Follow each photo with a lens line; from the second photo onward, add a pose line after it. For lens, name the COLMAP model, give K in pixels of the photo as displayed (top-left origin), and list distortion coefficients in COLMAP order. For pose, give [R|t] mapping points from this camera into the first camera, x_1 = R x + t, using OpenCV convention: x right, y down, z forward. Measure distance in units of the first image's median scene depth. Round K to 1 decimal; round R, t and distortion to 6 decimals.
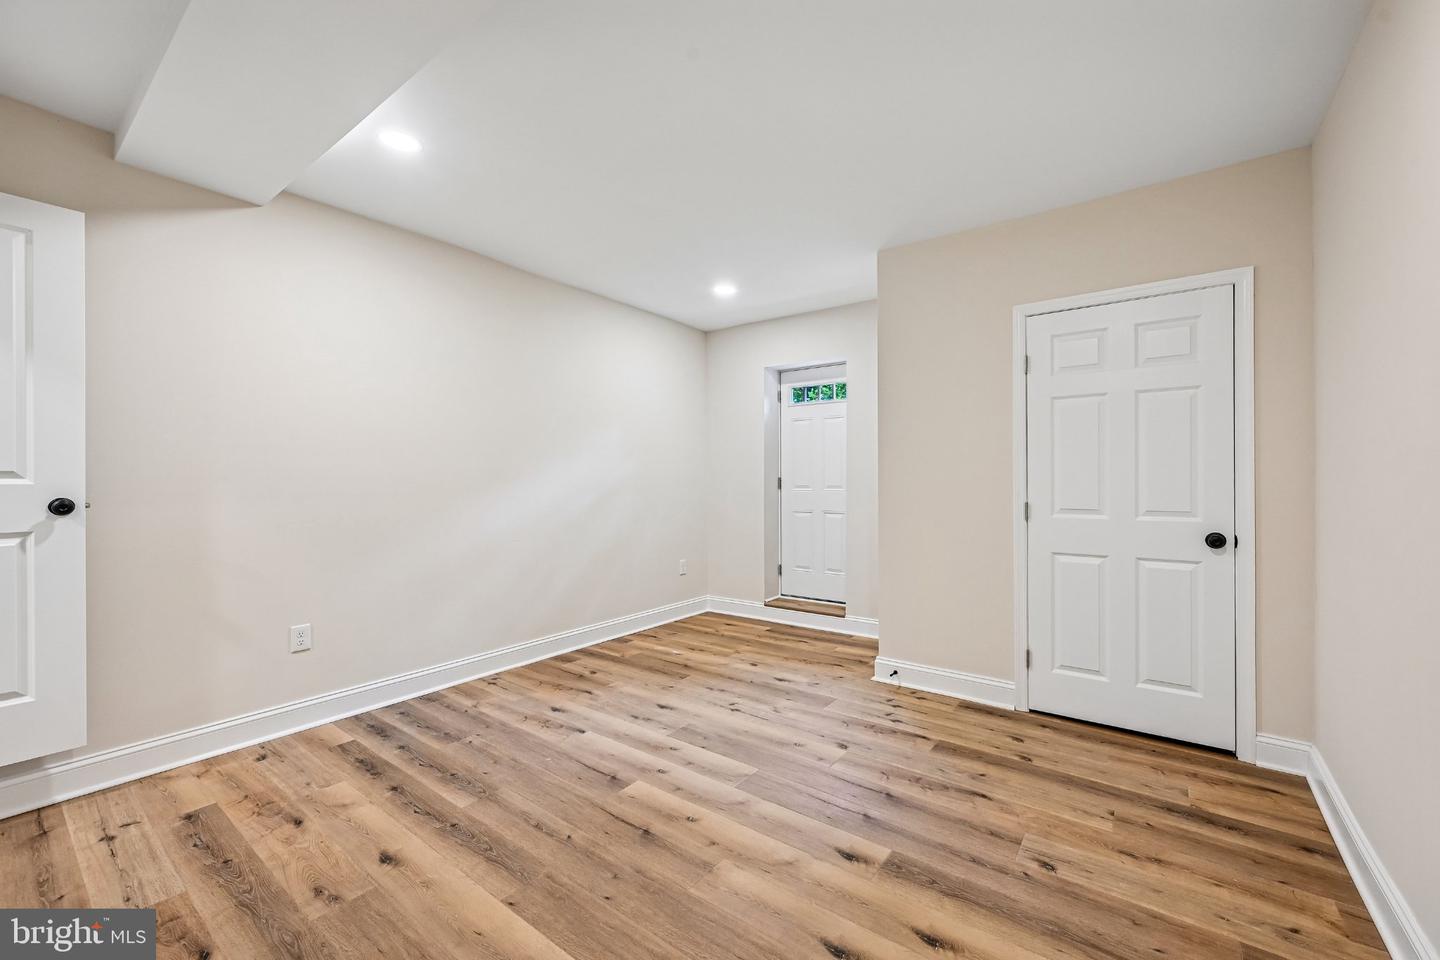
lens RADIAL K [[568.9, 0, 734.4], [0, 568.9, 478.2], [0, 0, 1]] dist [0.003099, -0.000027]
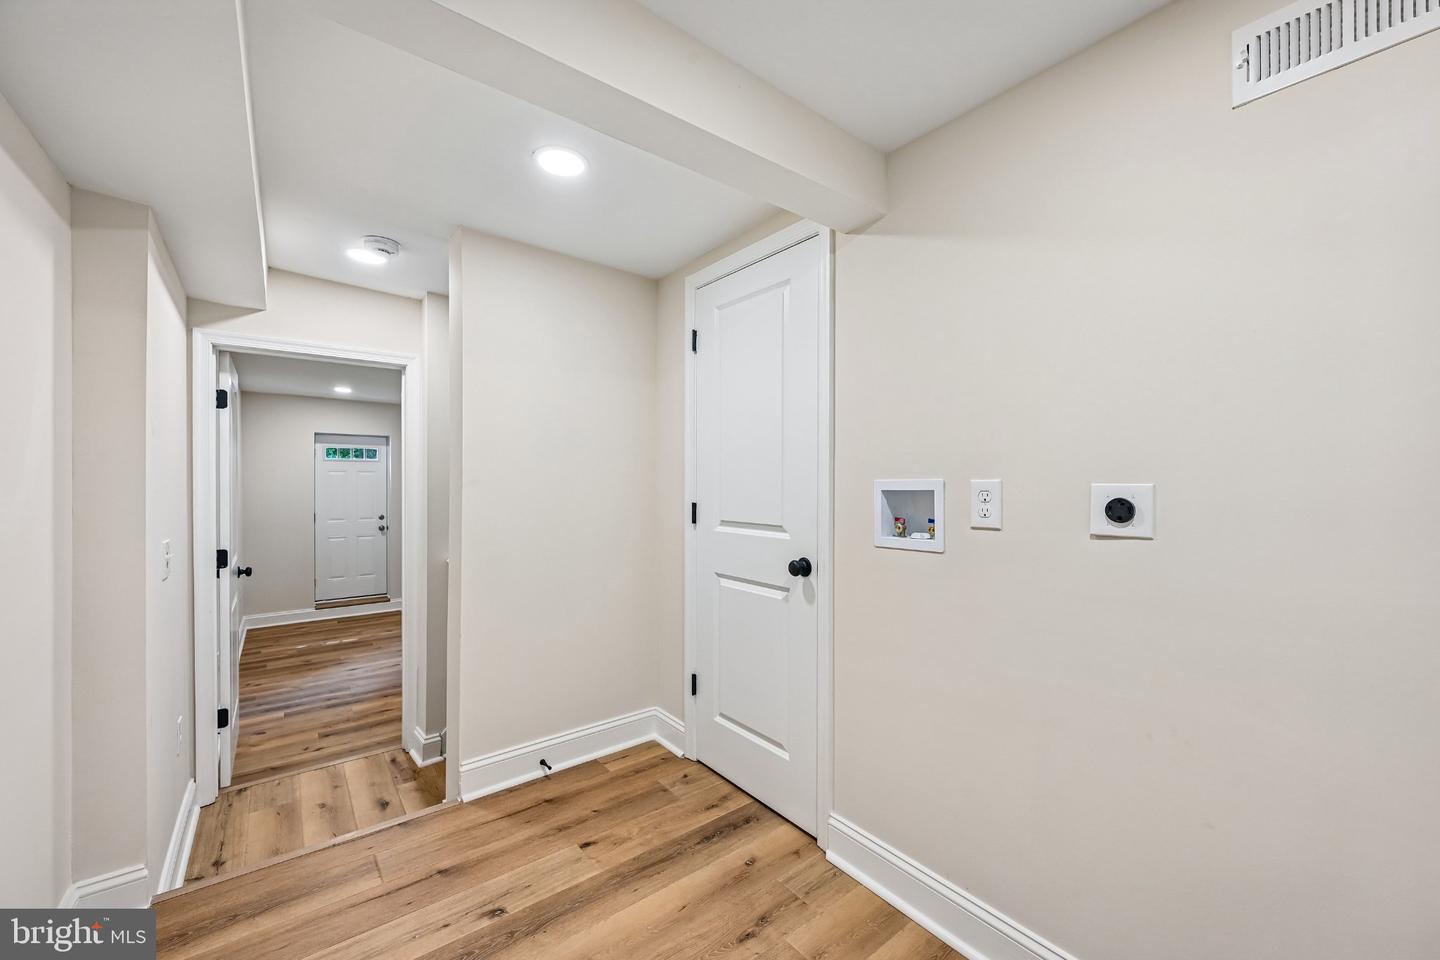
lens RADIAL K [[568.9, 0, 699.5], [0, 568.9, 484.2], [0, 0, 1]] dist [0.003099, -0.000027]
pose [[0.289025, 0.001945, 0.957319, -1.652846], [-0.008077, 0.999967, 0.000407, -0.136056], [-0.957287, -0.007850, 0.289032, -0.428528]]
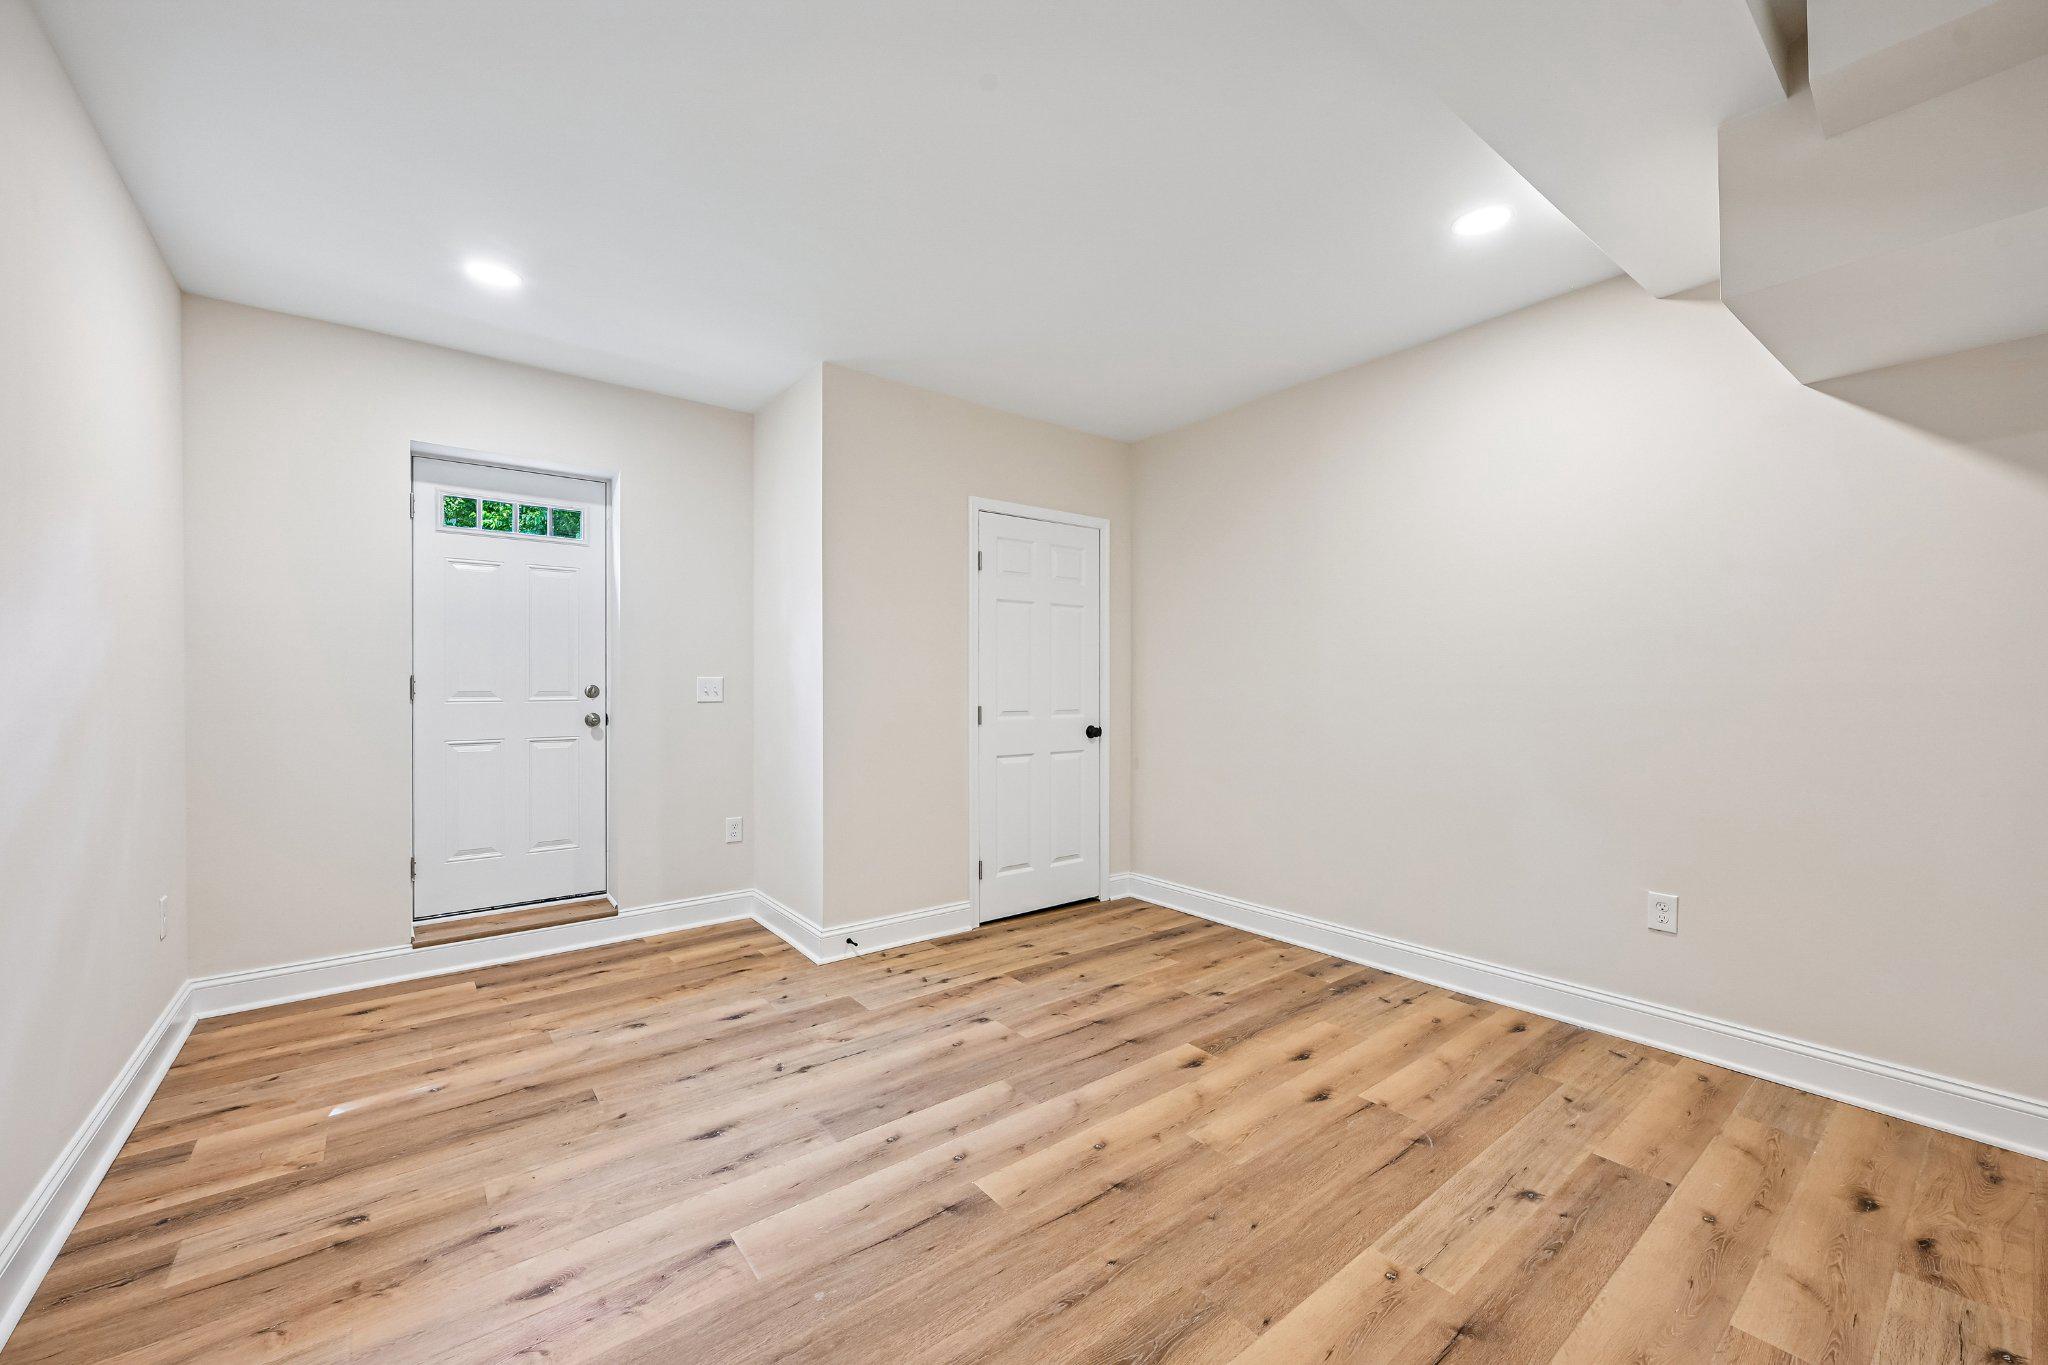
lens RADIAL K [[809.1, 0, 1015.0], [0, 809.1, 682.9], [0, 0, 1]] dist [0.003099, -0.000027]
pose [[0.271052, 0.004935, 0.962552, -0.776762], [-0.005956, 0.999976, -0.003450, 0.007472], [-0.962546, -0.004798, 0.271075, 0.581066]]
